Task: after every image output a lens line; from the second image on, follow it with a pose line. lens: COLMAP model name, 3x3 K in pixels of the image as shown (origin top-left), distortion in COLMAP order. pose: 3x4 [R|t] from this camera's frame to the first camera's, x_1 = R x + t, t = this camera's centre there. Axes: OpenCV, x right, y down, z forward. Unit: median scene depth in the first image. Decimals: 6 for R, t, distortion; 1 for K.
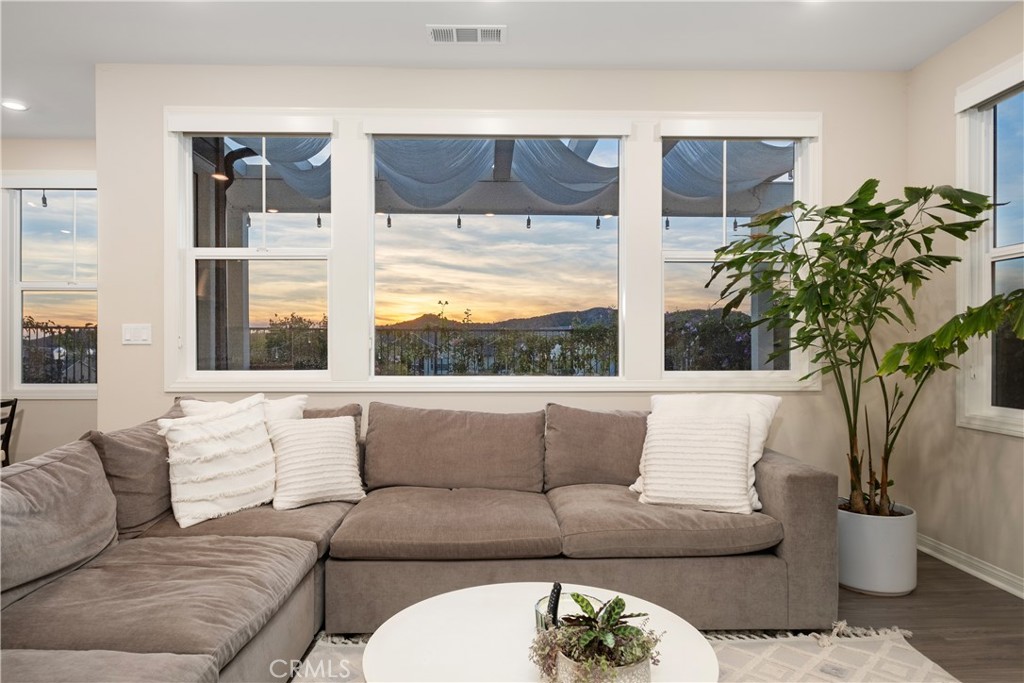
lens RADIAL K [[650.9, 0, 512.5], [0, 650.9, 348.4], [0, 0, 1]] dist [-0.001219, 0.002757]
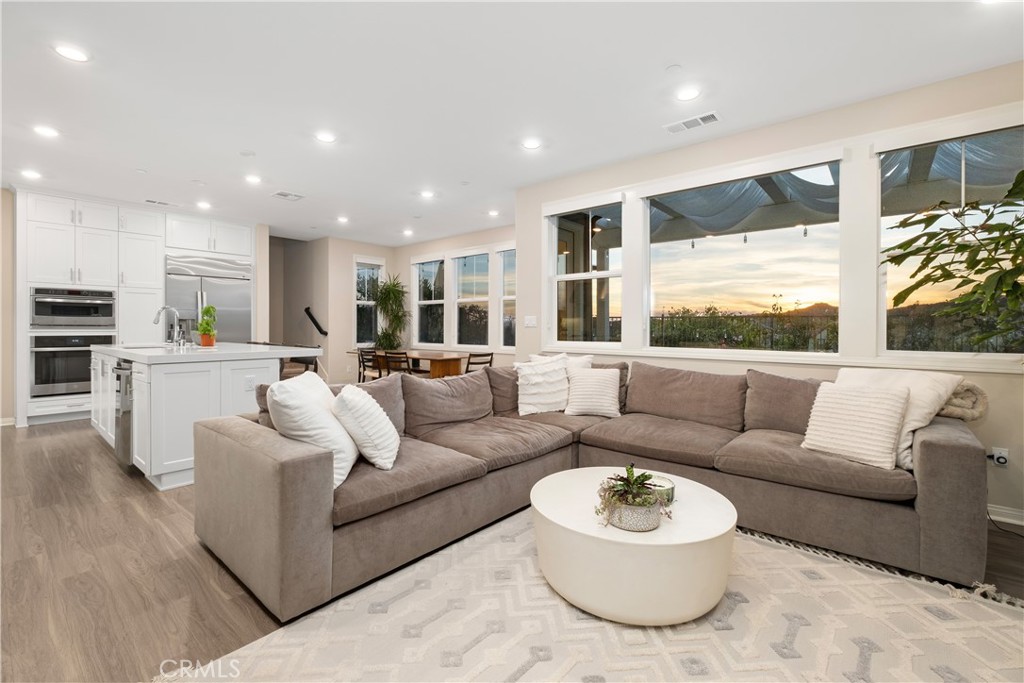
lens RADIAL K [[444.3, 0, 510.5], [0, 444.3, 332.1], [0, 0, 1]] dist [-0.004647, -0.000095]
pose [[0.747527, 0.009464, -0.664164, 0.366877], [-0.005580, 0.999953, 0.007968, -0.000640], [0.664208, -0.002250, 0.747544, -0.067413]]
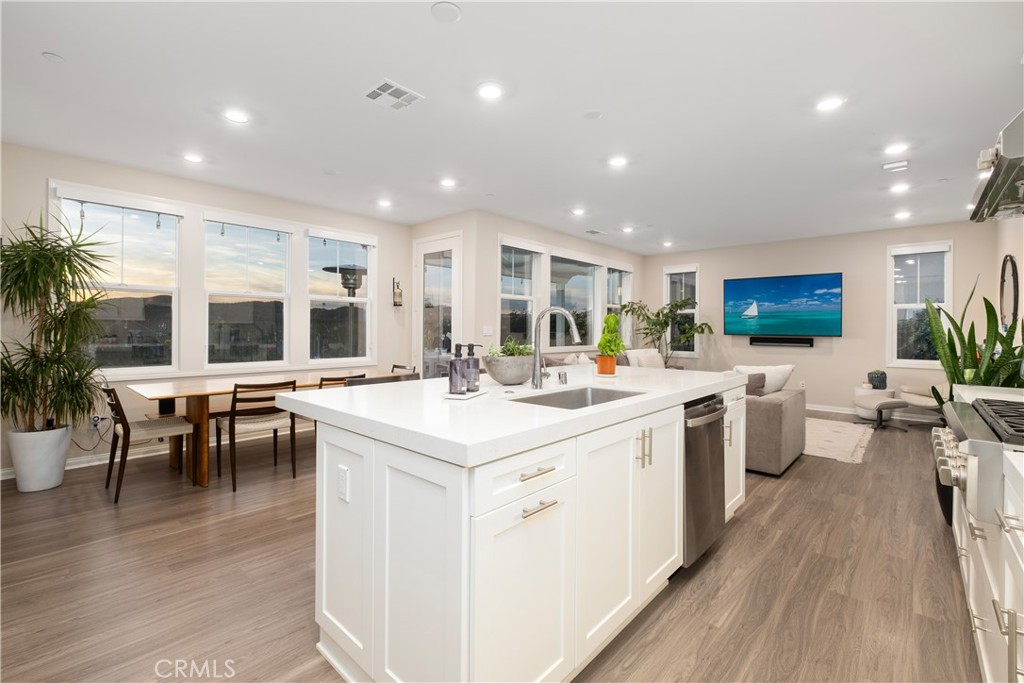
lens RADIAL K [[444.3, 0, 513.7], [0, 444.3, 333.9], [0, 0, 1]] dist [-0.004647, -0.000095]
pose [[0.692137, 0.000504, 0.721766, -1.199779], [-0.005402, 0.999975, 0.004483, -0.013944], [-0.721746, -0.007002, 0.692122, -0.132636]]
